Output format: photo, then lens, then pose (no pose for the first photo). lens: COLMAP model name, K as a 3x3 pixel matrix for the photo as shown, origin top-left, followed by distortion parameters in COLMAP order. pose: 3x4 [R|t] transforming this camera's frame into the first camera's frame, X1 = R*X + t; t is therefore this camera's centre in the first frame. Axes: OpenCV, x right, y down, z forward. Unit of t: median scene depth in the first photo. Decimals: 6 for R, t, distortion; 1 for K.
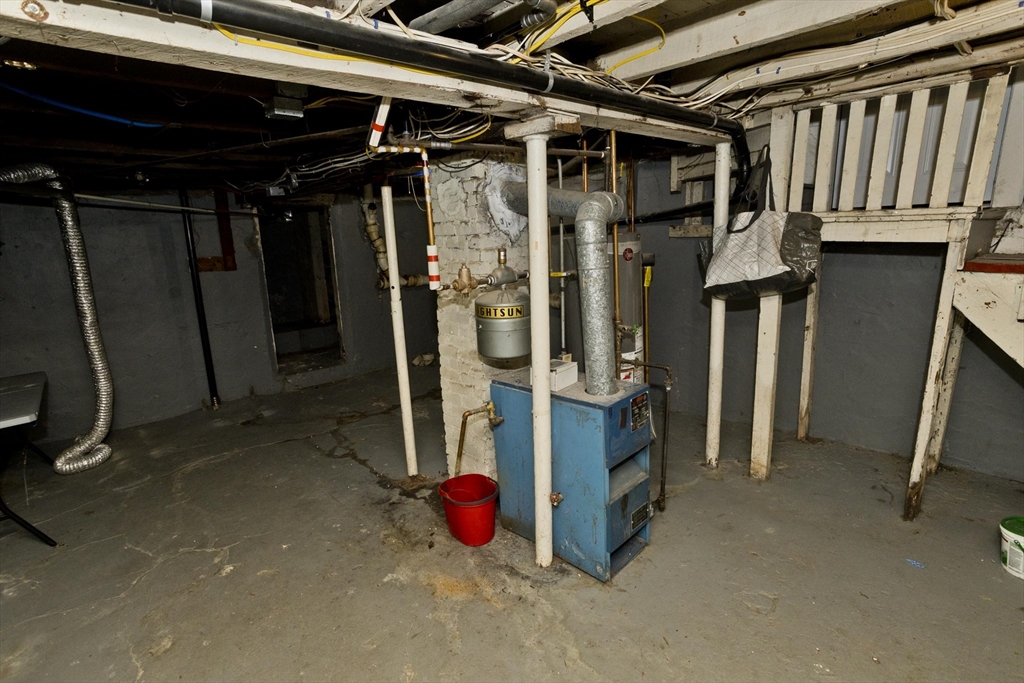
lens RADIAL K [[507.5, 0, 514.2], [0, 507.5, 326.0], [0, 0, 1]] dist [-0.021634, 0.020923]
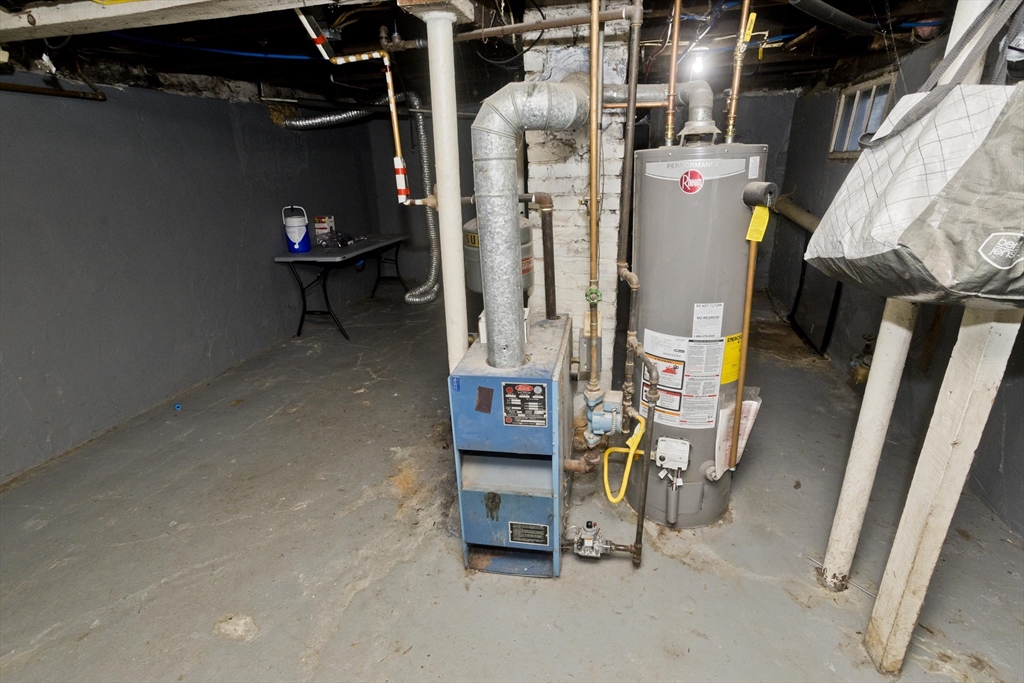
lens RADIAL K [[507.5, 0, 514.2], [0, 507.5, 326.0], [0, 0, 1]] dist [-0.021634, 0.020923]
pose [[0.562182, 0.290175, -0.774435, 0.772493], [-0.142351, 0.956400, 0.255020, -0.122386], [0.814670, -0.033126, 0.578978, 0.574556]]
